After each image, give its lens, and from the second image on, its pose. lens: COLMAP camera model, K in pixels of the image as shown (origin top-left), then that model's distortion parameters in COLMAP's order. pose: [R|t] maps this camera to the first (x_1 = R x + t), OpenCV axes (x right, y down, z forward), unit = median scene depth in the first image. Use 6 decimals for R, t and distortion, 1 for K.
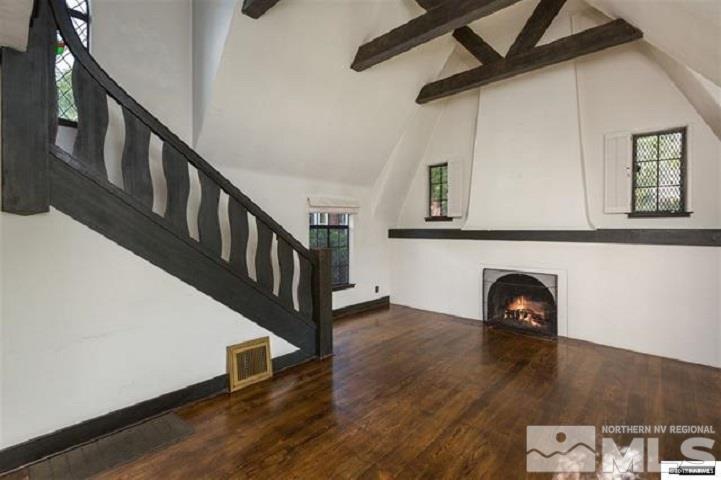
lens RADIAL K [[328.6, 0, 360.7], [0, 328.6, 232.4], [0, 0, 1]] dist [0.000327, 0.000211]
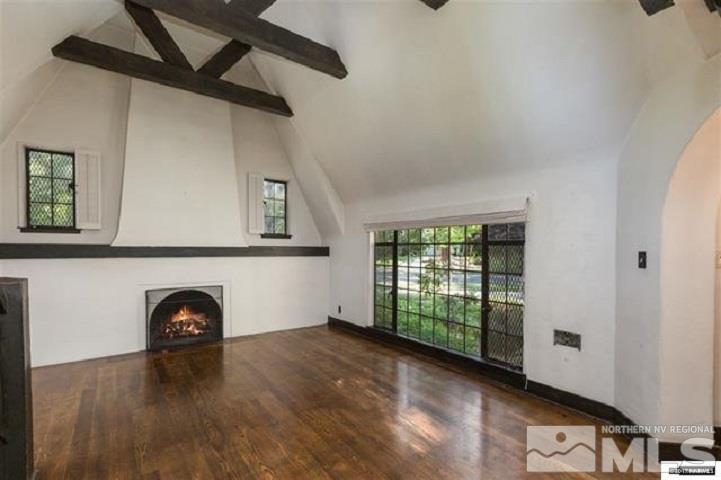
lens RADIAL K [[328.6, 0, 359.3], [0, 328.6, 256.7], [0, 0, 1]] dist [0.000327, 0.000211]
pose [[0.185591, -0.025886, 0.982286, -0.424441], [0.004483, 0.999665, 0.025497, 0.001192], [-0.982617, -0.000328, 0.185645, 0.313222]]
